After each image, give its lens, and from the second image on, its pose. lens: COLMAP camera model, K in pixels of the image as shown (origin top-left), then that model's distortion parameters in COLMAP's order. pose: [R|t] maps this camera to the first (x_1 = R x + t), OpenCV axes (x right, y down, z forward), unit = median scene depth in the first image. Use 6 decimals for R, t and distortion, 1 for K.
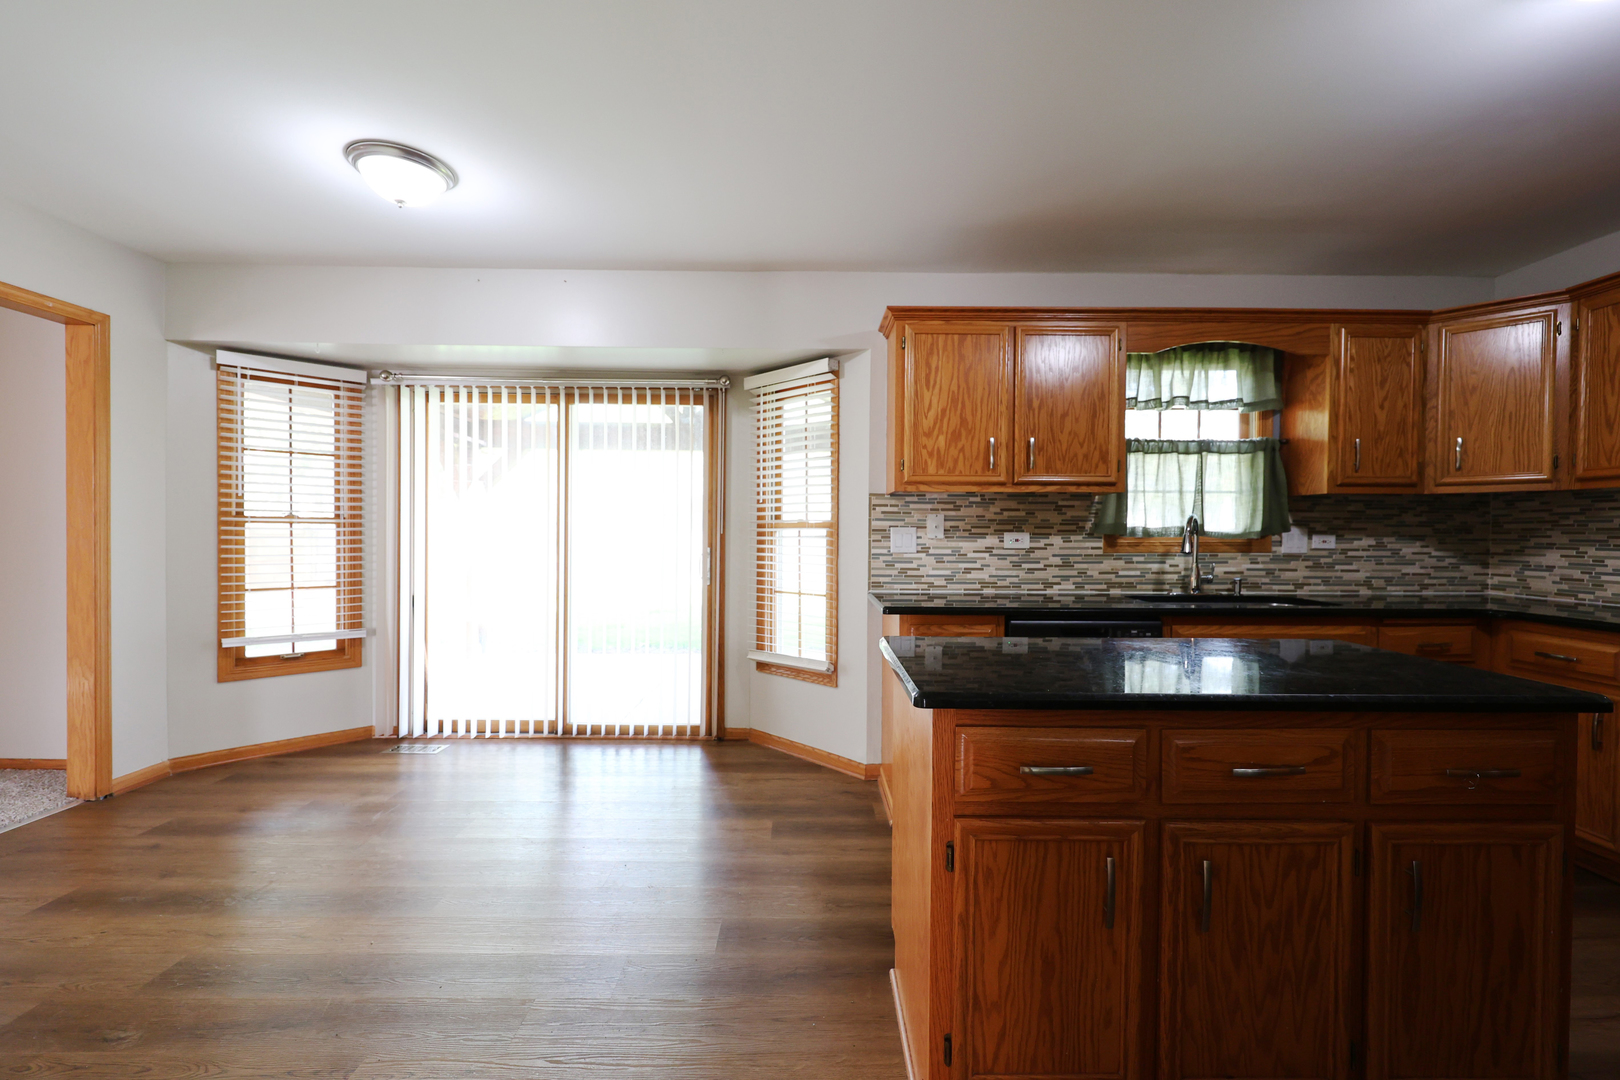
lens RADIAL K [[690.7, 0, 804.5], [0, 690.7, 544.1], [0, 0, 1]] dist [-0.002313, 0.000680]
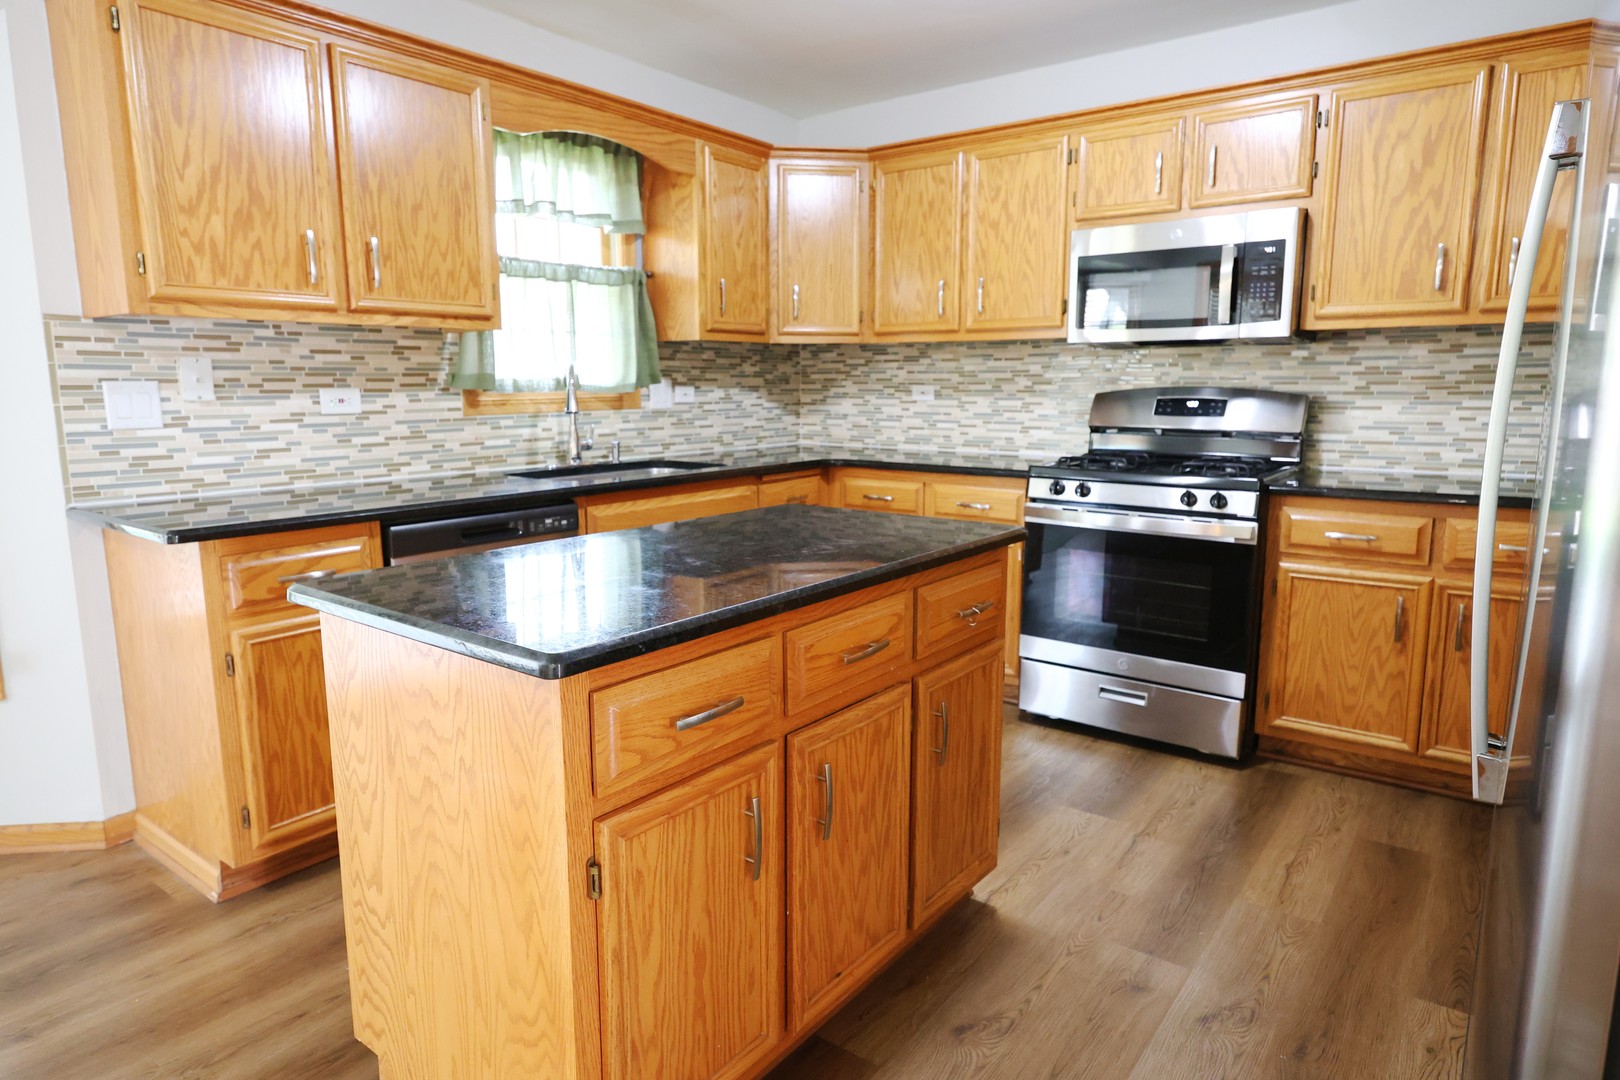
lens RADIAL K [[967.7, 0, 812.6], [0, 967.7, 538.7], [0, 0, 1]] dist [0.006551, -0.004767]
pose [[0.602429, -0.134904, 0.786689, -0.153177], [0.018824, 0.987741, 0.154966, -0.010460], [-0.797950, -0.078547, 0.597583, 0.115609]]
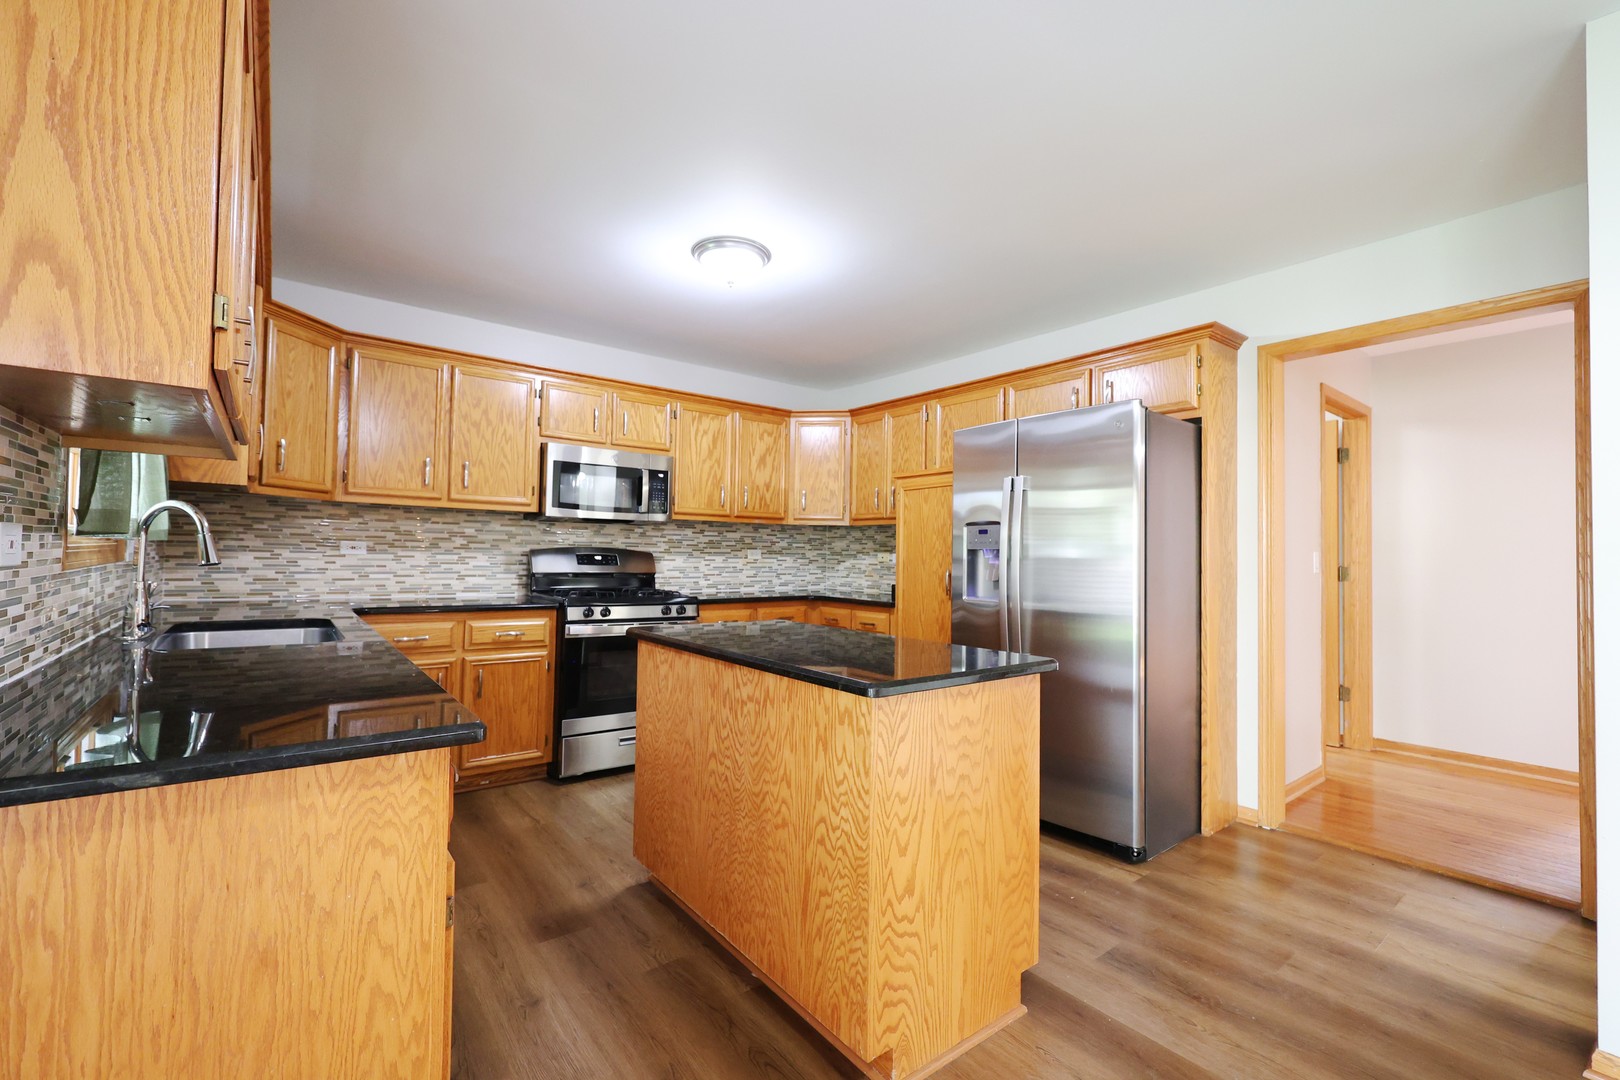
lens RADIAL K [[690.7, 0, 820.2], [0, 690.7, 539.4], [0, 0, 1]] dist [-0.002313, 0.000680]
pose [[-0.633465, 0.001616, 0.773770, -0.259975], [-0.008551, 0.999922, -0.009089, -0.008719], [-0.773724, -0.012374, -0.633402, 0.925753]]
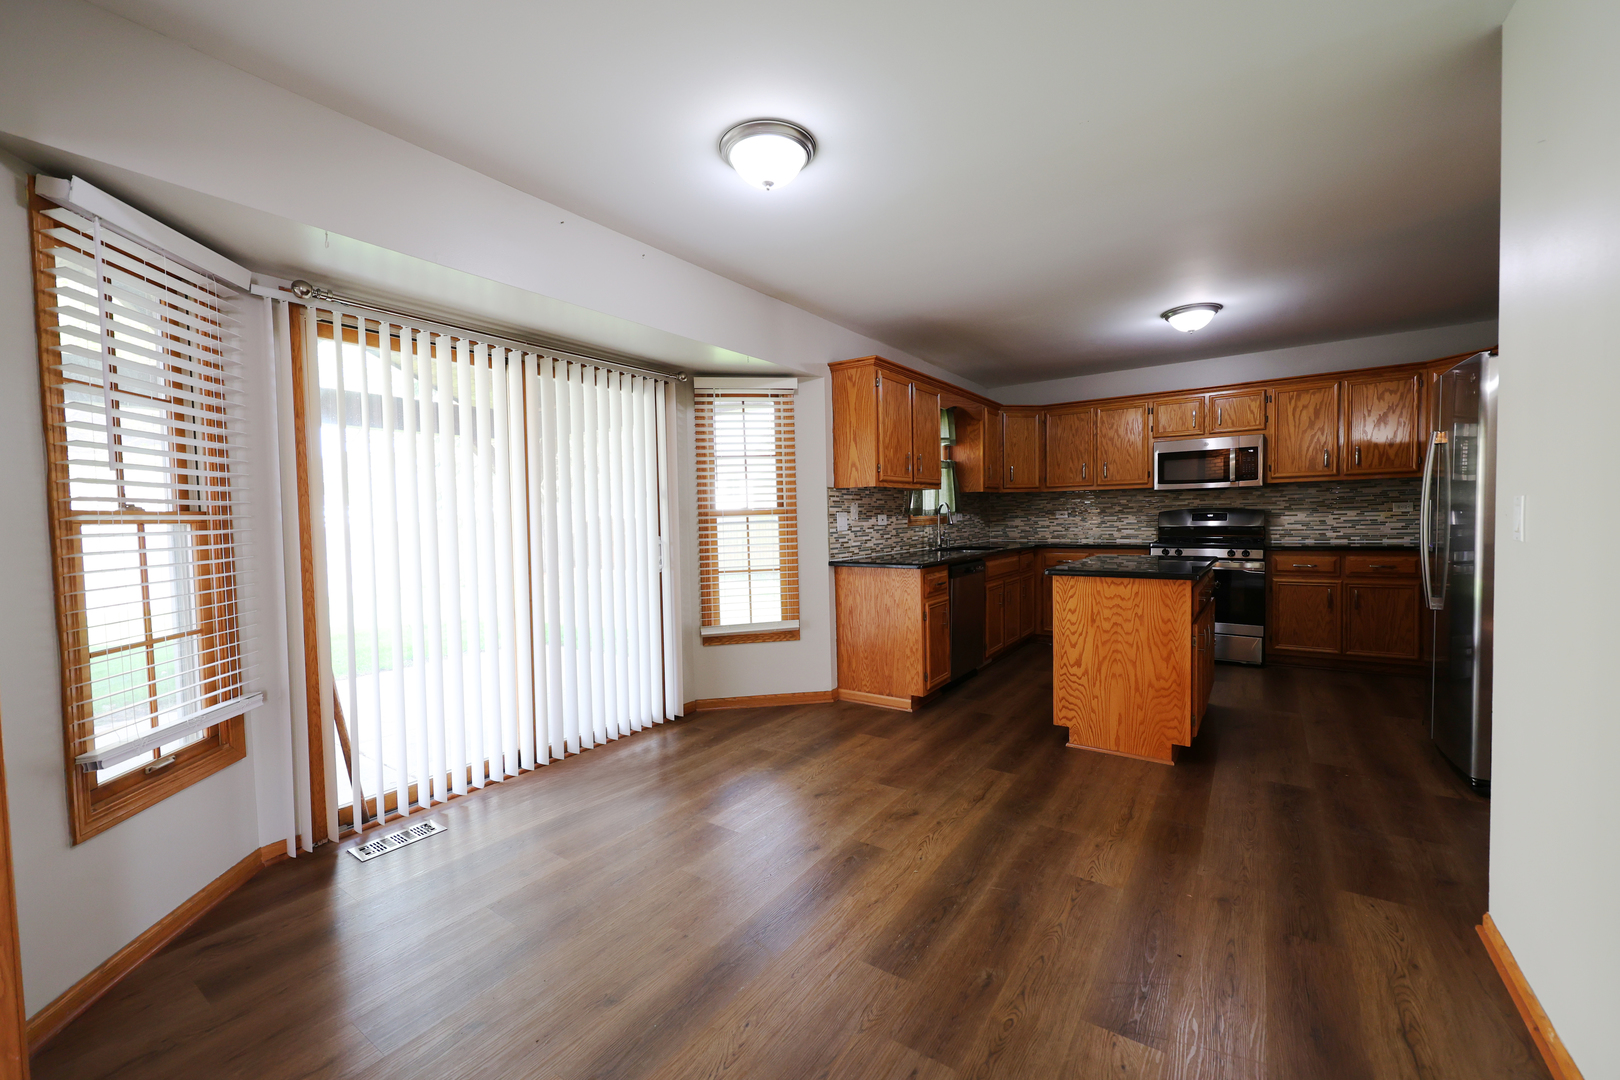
lens RADIAL K [[675.8, 0, 791.2], [0, 675.8, 545.9], [0, 0, 1]] dist [-0.005781, 0.001196]
pose [[0.573940, -0.053399, 0.817154, -1.045826], [0.038938, 0.998523, 0.037902, -0.012820], [-0.817971, 0.010064, 0.575171, 0.323294]]
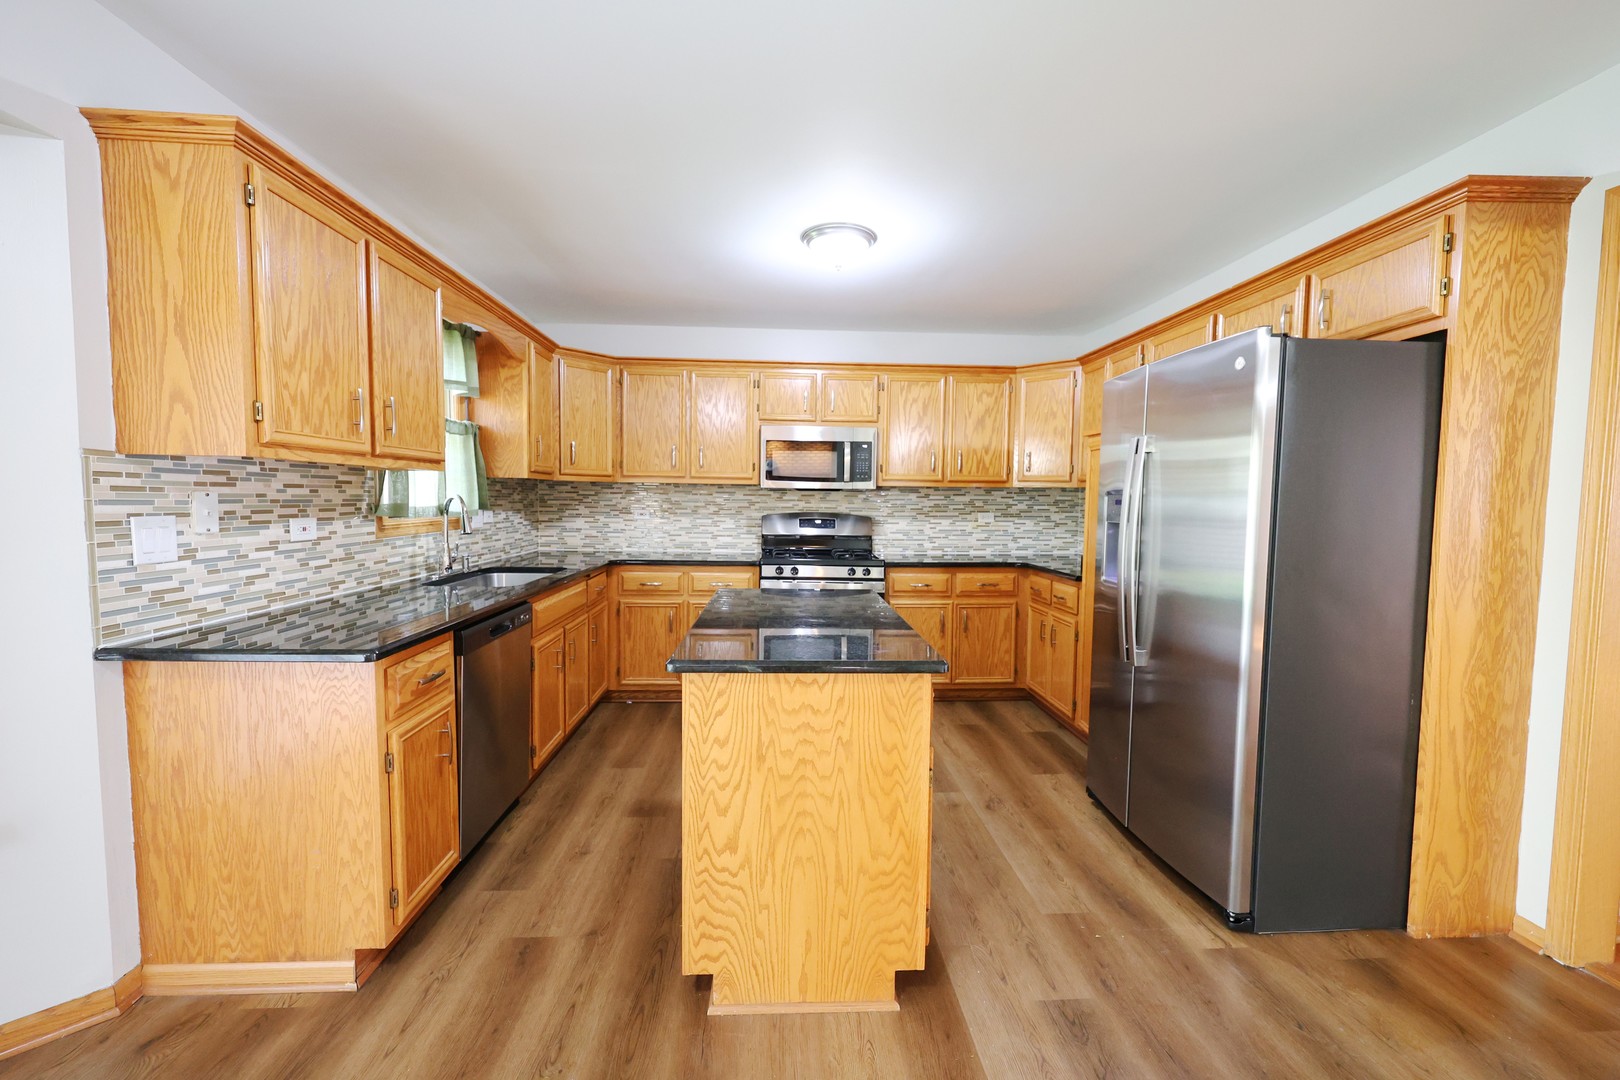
lens RADIAL K [[675.8, 0, 821.5], [0, 675.8, 542.8], [0, 0, 1]] dist [-0.005781, 0.001196]
pose [[-0.073562, -0.072202, 0.994674, -0.434369], [0.002026, 0.997363, 0.072547, -0.041783], [-0.997289, 0.007352, -0.073222, 0.534546]]
